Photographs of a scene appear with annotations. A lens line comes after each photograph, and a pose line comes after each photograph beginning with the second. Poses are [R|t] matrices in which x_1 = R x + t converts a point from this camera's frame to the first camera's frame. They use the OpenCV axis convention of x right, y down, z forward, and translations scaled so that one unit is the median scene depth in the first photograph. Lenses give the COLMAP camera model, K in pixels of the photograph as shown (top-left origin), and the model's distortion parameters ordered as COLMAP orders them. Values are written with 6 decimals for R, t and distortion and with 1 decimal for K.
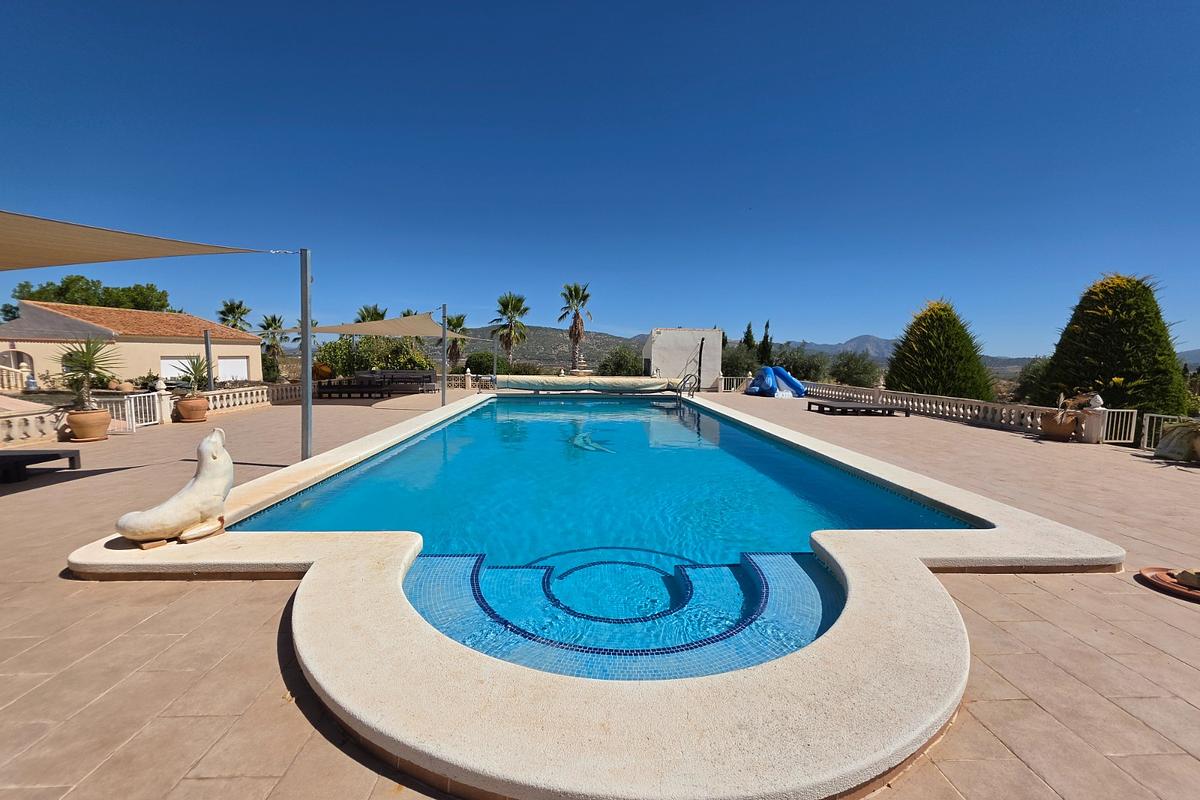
lens RADIAL K [[484.5, 0, 600.0], [0, 484.5, 400.0], [0, 0, 1]] dist [-0.009524, 0.003757]
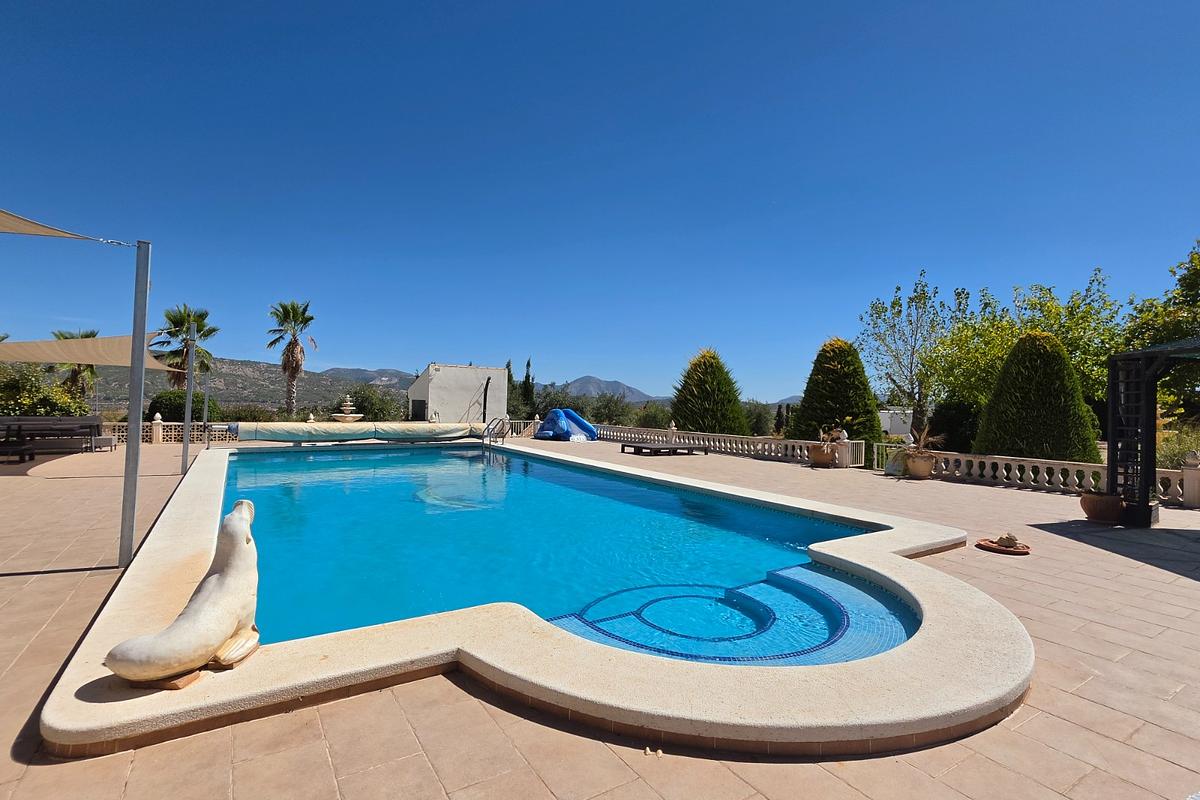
lens RADIAL K [[570.8, 0, 600.0], [0, 570.8, 400.0], [0, 0, 1]] dist [-0.002297, -0.000092]
pose [[0.865939, 0.004381, 0.500131, -0.171399], [0.037796, 0.996529, -0.074170, -0.001416], [-0.498720, 0.083130, 0.862768, -0.000495]]
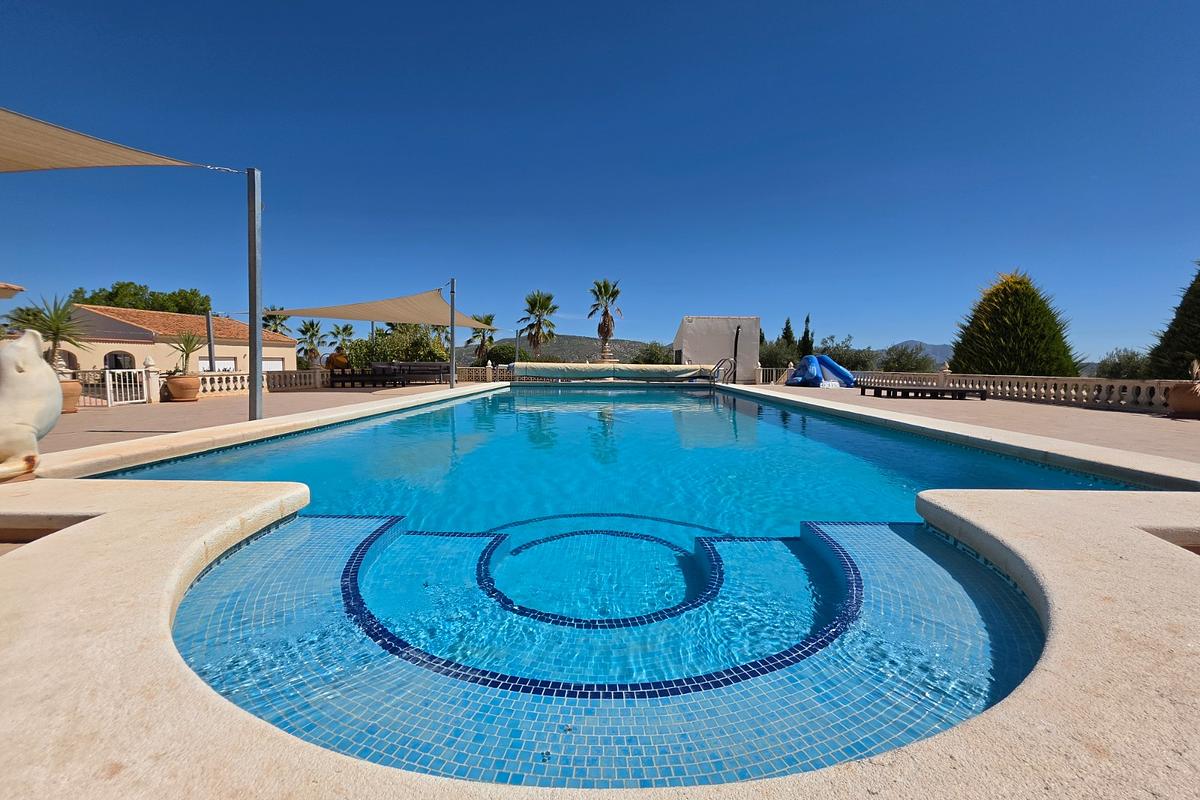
lens RADIAL K [[483.2, 0, 600.0], [0, 483.2, 400.0], [0, 0, 1]] dist [-0.003807, 0.000115]
pose [[0.997463, -0.002955, -0.071126, 0.017070], [0.001690, 0.999839, -0.017839, 0.038295], [0.071167, 0.017673, 0.997308, 0.081018]]
